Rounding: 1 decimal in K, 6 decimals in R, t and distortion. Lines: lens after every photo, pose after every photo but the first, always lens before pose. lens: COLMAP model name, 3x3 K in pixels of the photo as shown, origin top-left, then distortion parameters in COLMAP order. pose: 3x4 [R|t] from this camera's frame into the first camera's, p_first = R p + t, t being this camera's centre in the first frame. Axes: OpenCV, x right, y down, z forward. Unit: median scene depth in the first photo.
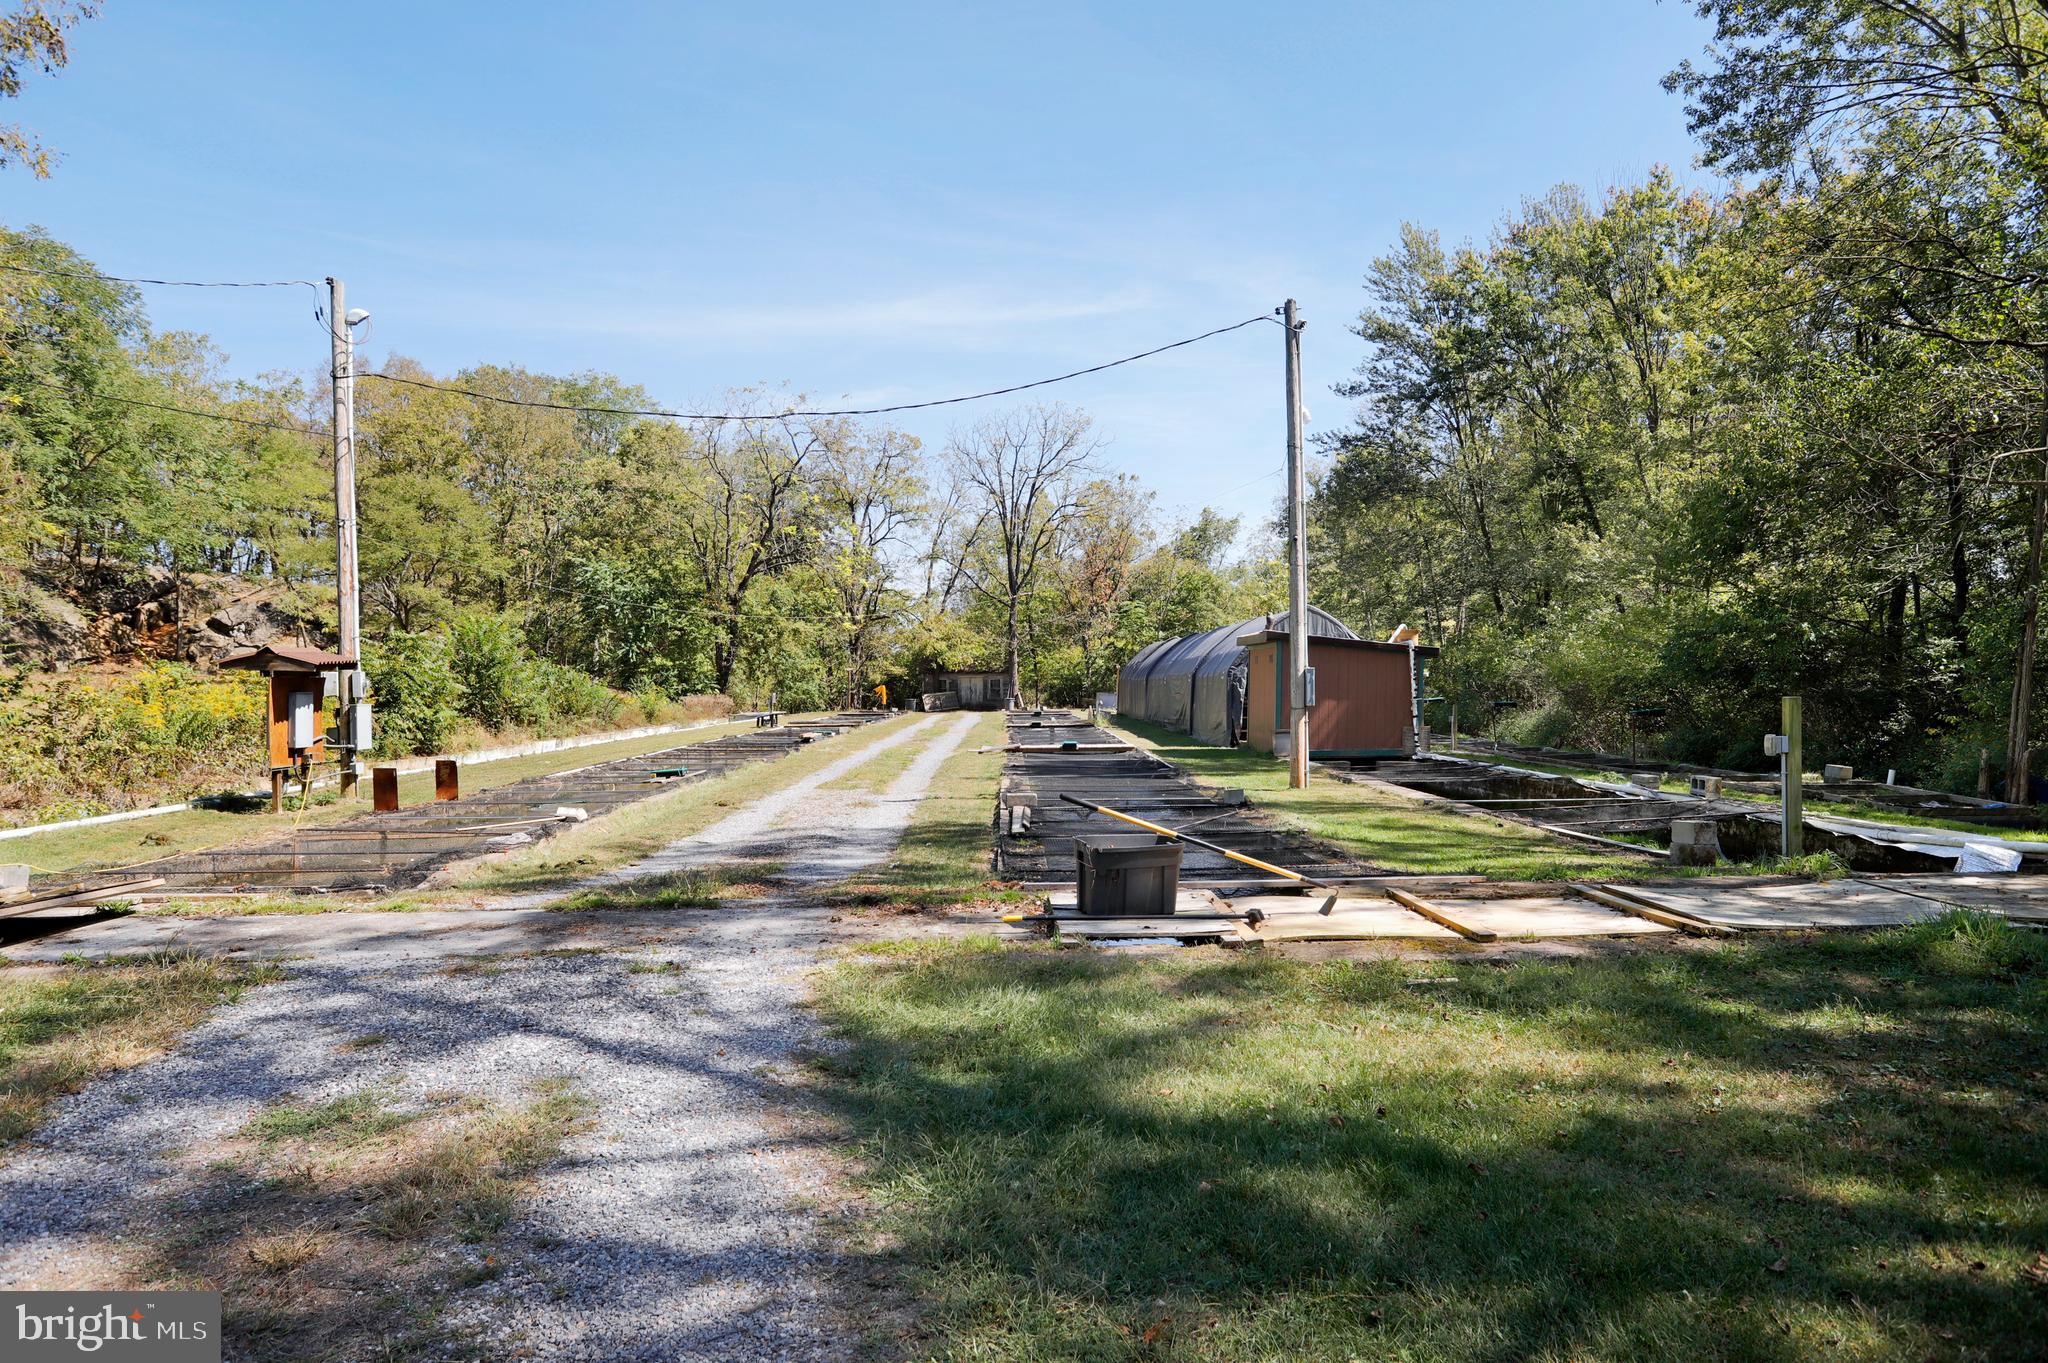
lens RADIAL K [[1302.9, 0, 1026.8], [0, 1302.9, 670.3], [0, 0, 1]] dist [0.038855, 0.001347]
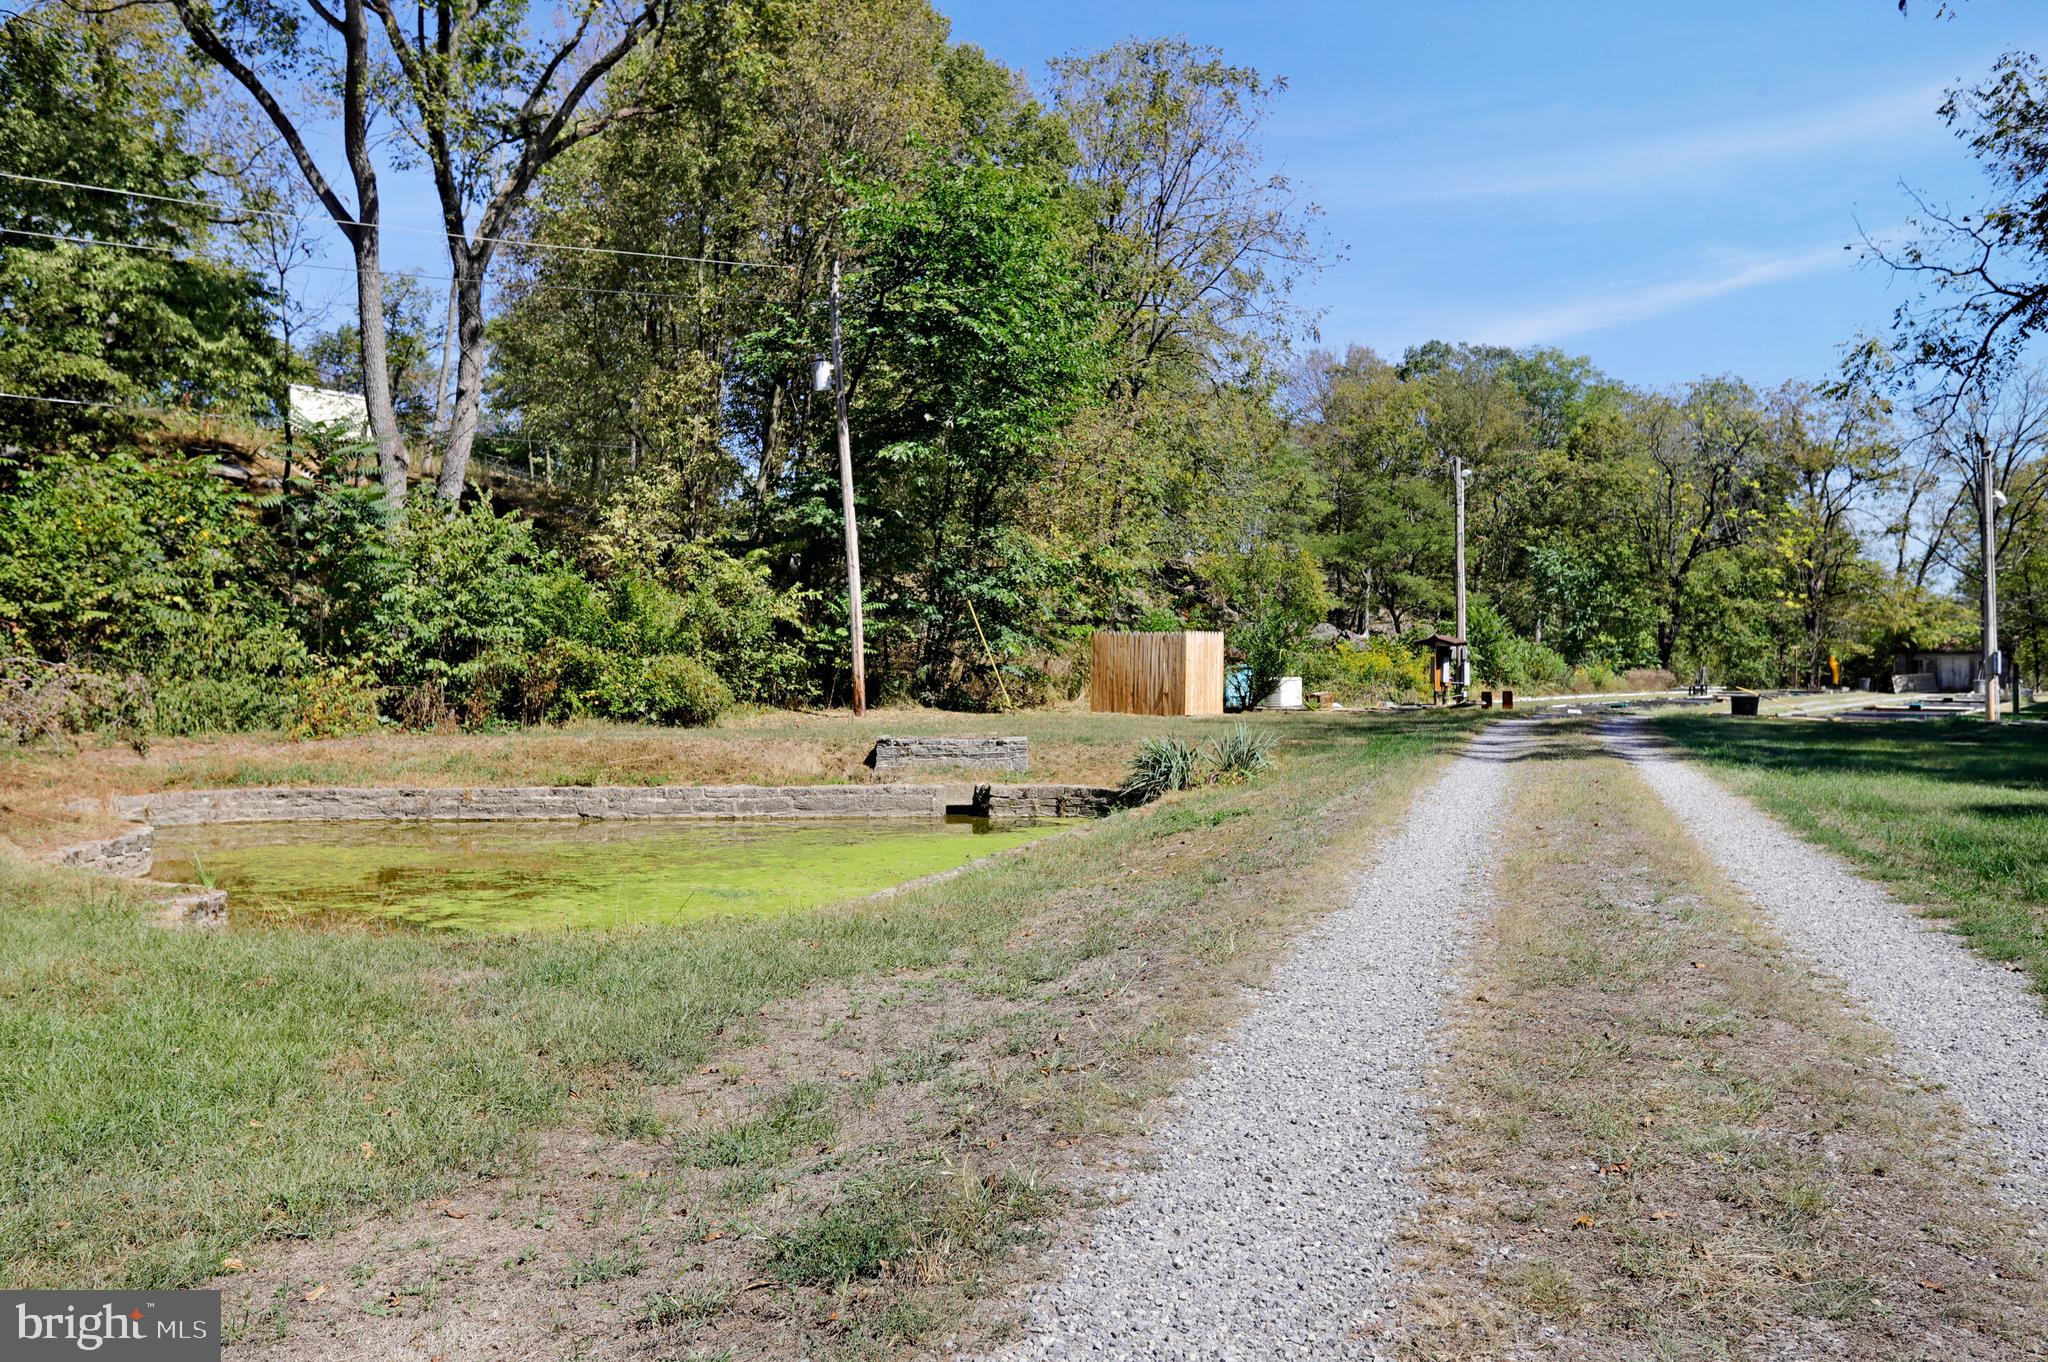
lens RADIAL K [[1787.0, 0, 1033.8], [0, 1787.0, 613.1], [0, 0, 1]] dist [0.016970, 0.003784]
pose [[0.836992, -0.001227, -0.547213, 0.132704], [-0.008571, 0.999845, -0.015351, -0.000918], [0.547147, 0.017539, 0.836853, -0.492595]]
